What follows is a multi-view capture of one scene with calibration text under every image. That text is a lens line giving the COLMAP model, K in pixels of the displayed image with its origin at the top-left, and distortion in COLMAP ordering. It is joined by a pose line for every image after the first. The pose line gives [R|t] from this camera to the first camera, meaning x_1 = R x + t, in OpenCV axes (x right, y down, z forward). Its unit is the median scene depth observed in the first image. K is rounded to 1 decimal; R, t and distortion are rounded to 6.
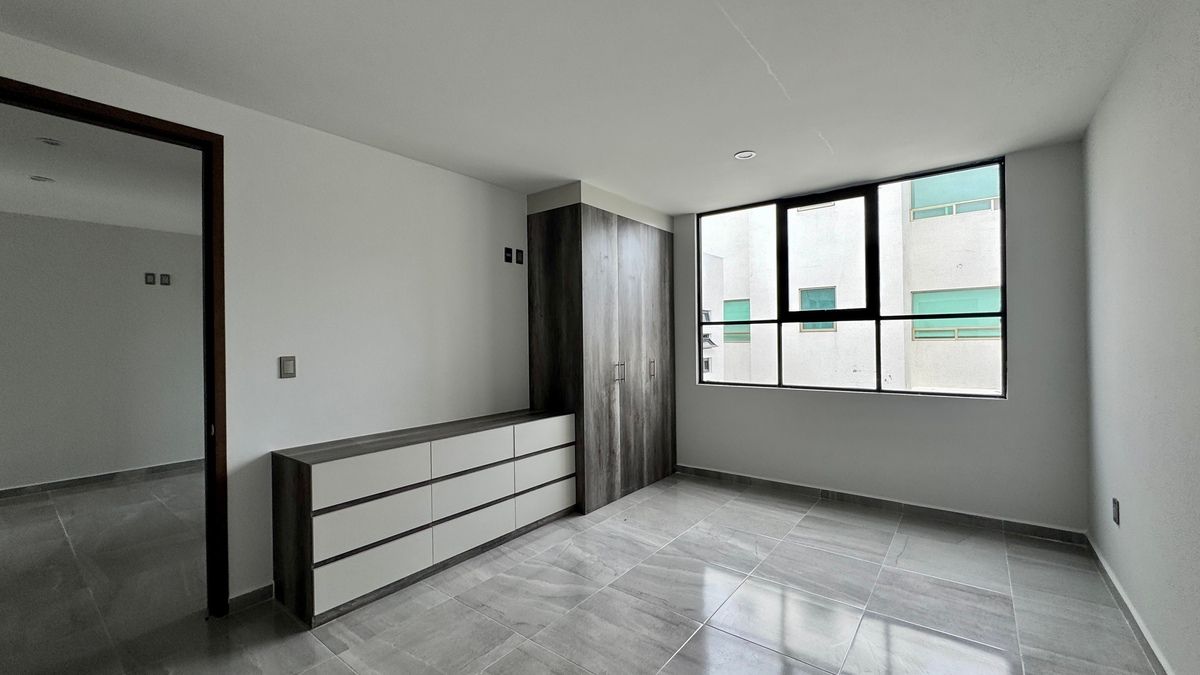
lens RADIAL K [[478.3, 0, 603.2], [0, 478.3, 331.9], [0, 0, 1]] dist [-0.001079, -0.000579]
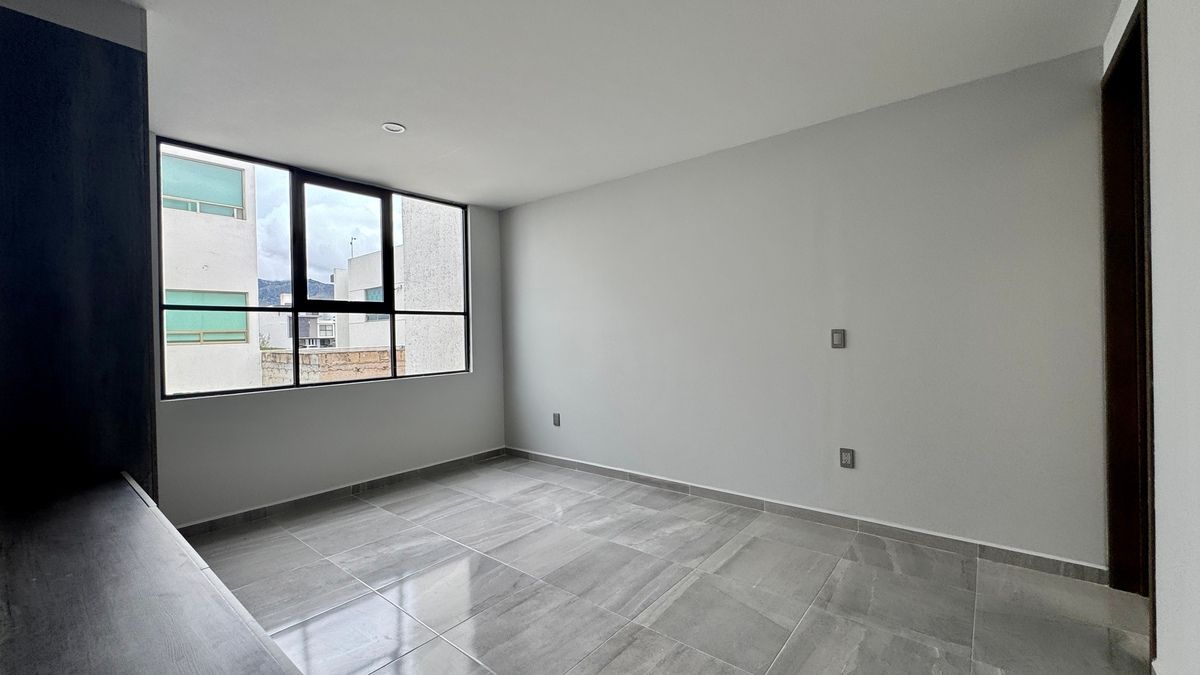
lens RADIAL K [[478.3, 0, 593.9], [0, 478.3, 334.5], [0, 0, 1]] dist [-0.001079, -0.000579]
pose [[0.040333, 0.010390, 0.999132, -0.521768], [0.006857, 0.999920, -0.010674, 0.038493], [-0.999163, 0.007281, 0.040259, 0.493095]]
